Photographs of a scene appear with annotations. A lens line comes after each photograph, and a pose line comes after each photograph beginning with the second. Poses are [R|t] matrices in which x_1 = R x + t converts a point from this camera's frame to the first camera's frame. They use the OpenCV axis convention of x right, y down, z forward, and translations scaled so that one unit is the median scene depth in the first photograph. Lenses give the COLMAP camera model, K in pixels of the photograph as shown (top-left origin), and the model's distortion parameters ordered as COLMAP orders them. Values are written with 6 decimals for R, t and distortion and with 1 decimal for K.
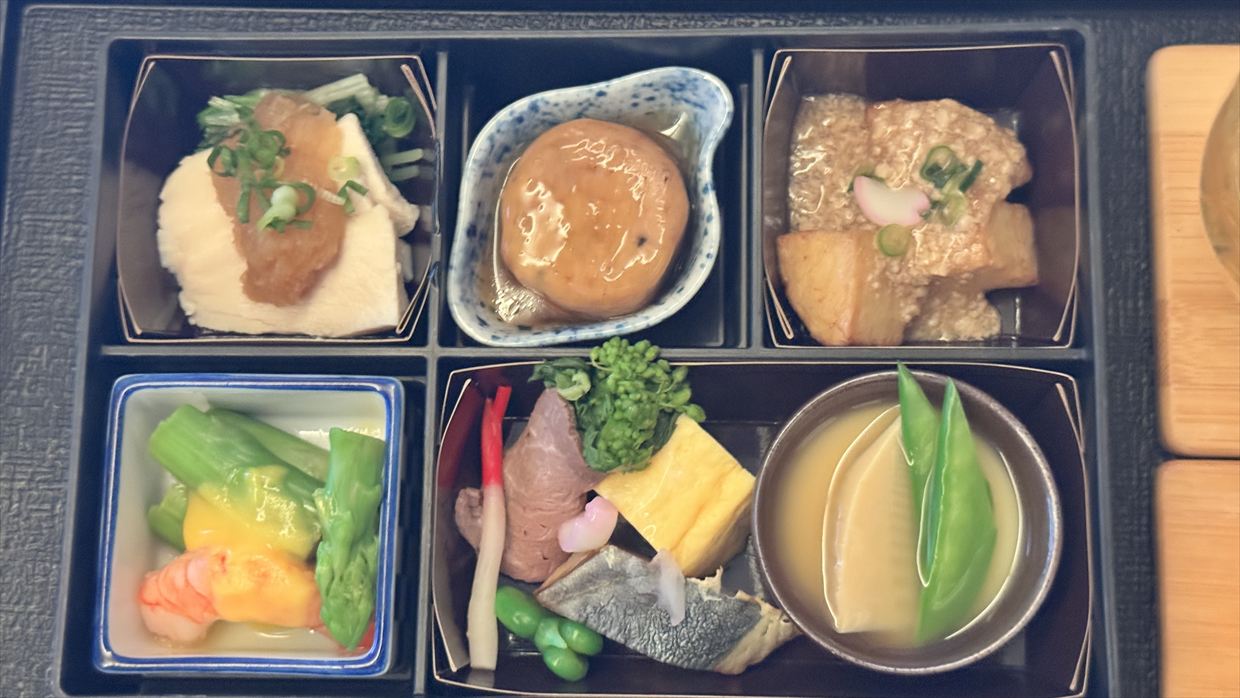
lens RADIAL K [[1756.7, 0, 620.0], [0, 1756.7, 349.0], [0, 0, 1]] dist [0.132481, -0.053501]
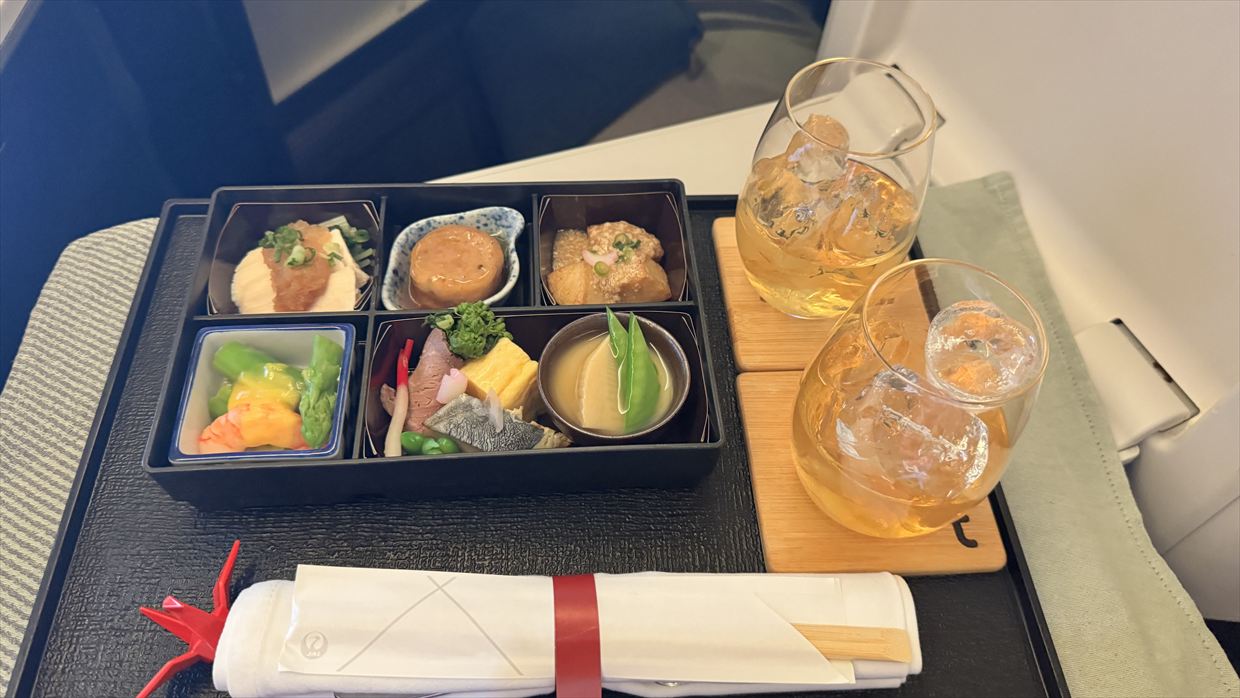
lens RADIAL K [[880.8, 0, 627.7], [0, 880.8, 346.3], [0, 0, 1]] dist [0.075757, -0.001278]
pose [[0.988991, -0.011370, 0.147537, 0.028655], [0.072761, 0.905550, -0.417954, 0.458132], [-0.128850, 0.424087, 0.896408, 0.089873]]
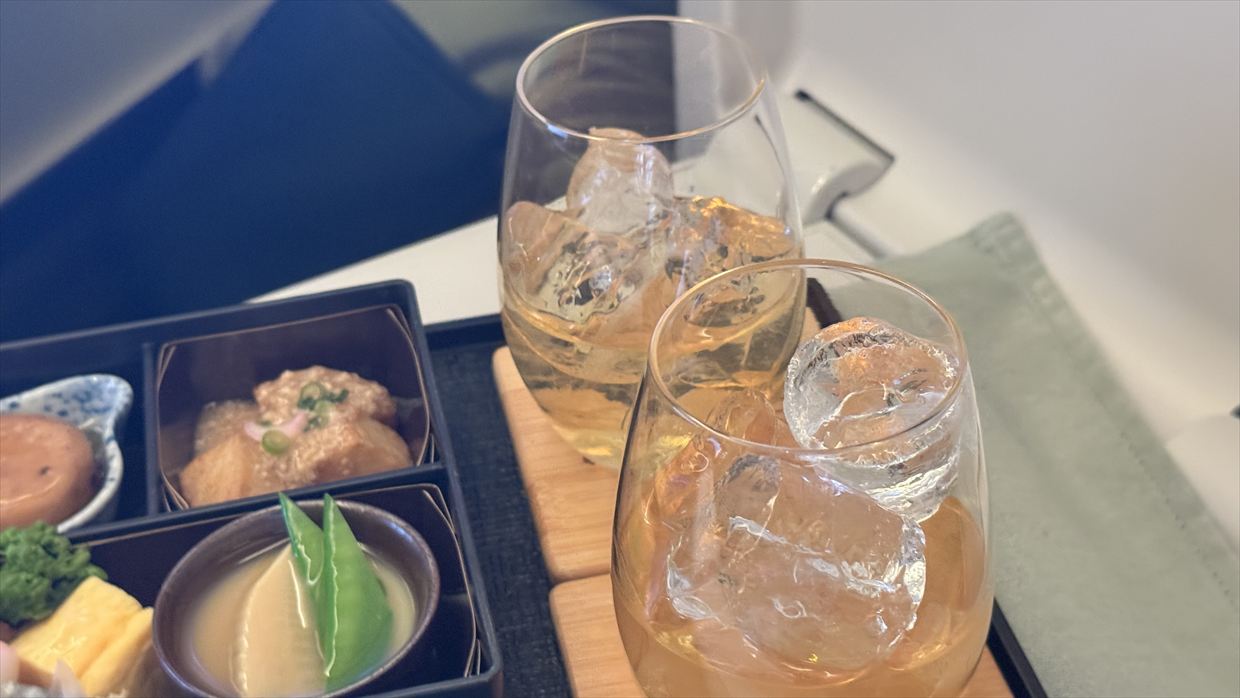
lens RADIAL K [[1756.7, 0, 620.0], [0, 1756.7, 349.0], [0, 0, 1]] dist [0.132481, -0.053501]
pose [[0.970853, -0.129224, 0.201855, 0.145850], [0.231201, 0.726915, -0.646638, 0.684349], [-0.063170, 0.674459, 0.735605, 0.091357]]
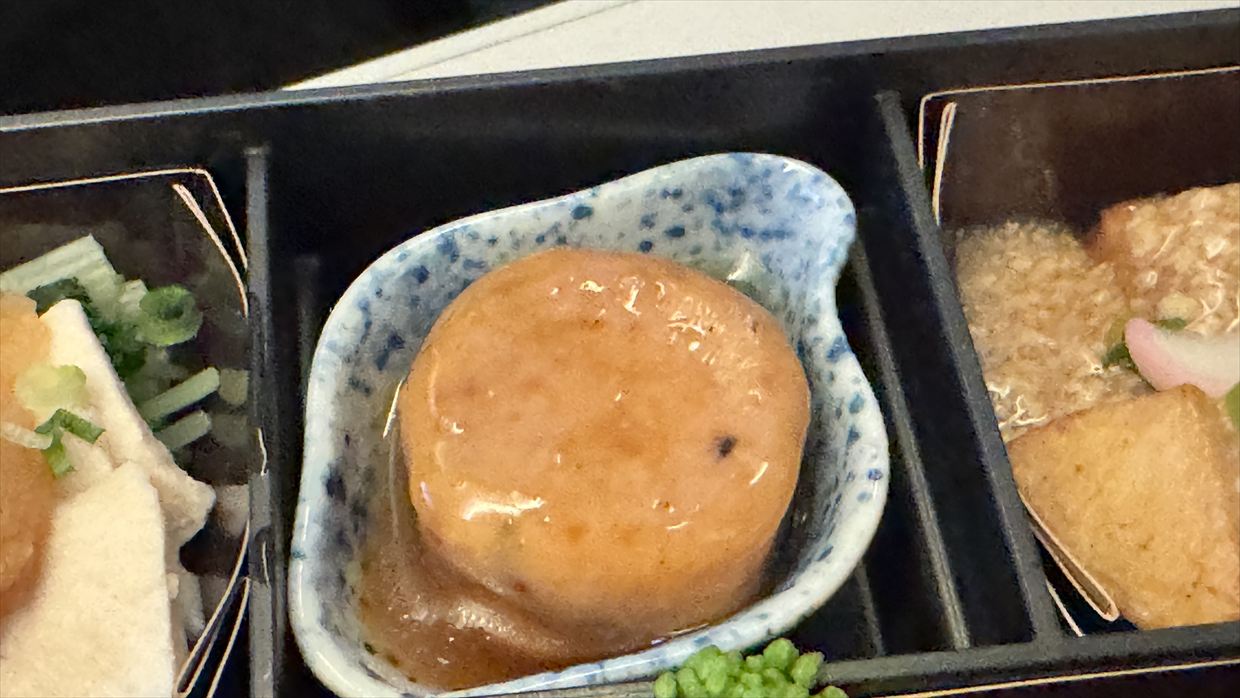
lens RADIAL K [[1771.4, 0, 502.0], [0, 1771.4, 350.1], [0, 0, 1]] dist [-0.006538, 0.012916]
pose [[0.993895, -0.068256, 0.086687, -0.079537], [0.098734, 0.900890, -0.422669, 0.098360], [-0.049246, 0.428648, 0.902129, 0.577504]]
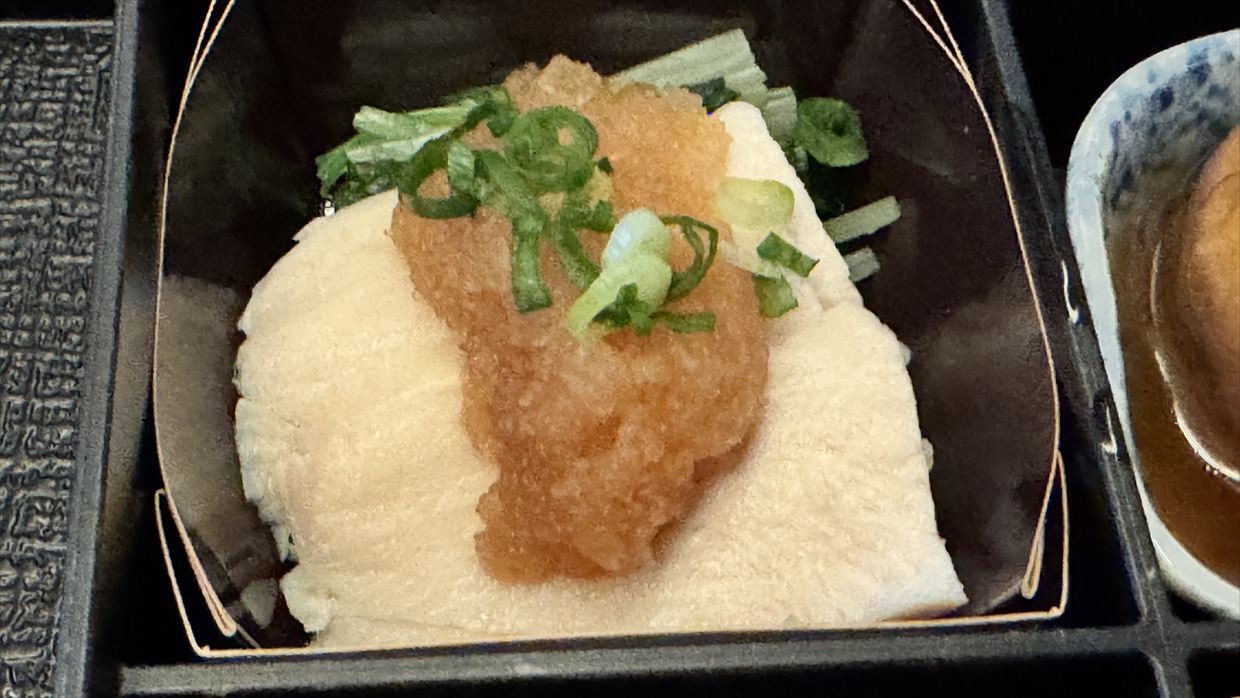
lens RADIAL K [[1771.4, 0, 502.0], [0, 1771.4, 350.1], [0, 0, 1]] dist [-0.006538, 0.012916]
pose [[0.994510, -0.013482, 0.103765, -0.252999], [0.050729, 0.929449, -0.365445, 0.062996], [-0.091517, 0.368703, 0.925031, 0.674247]]
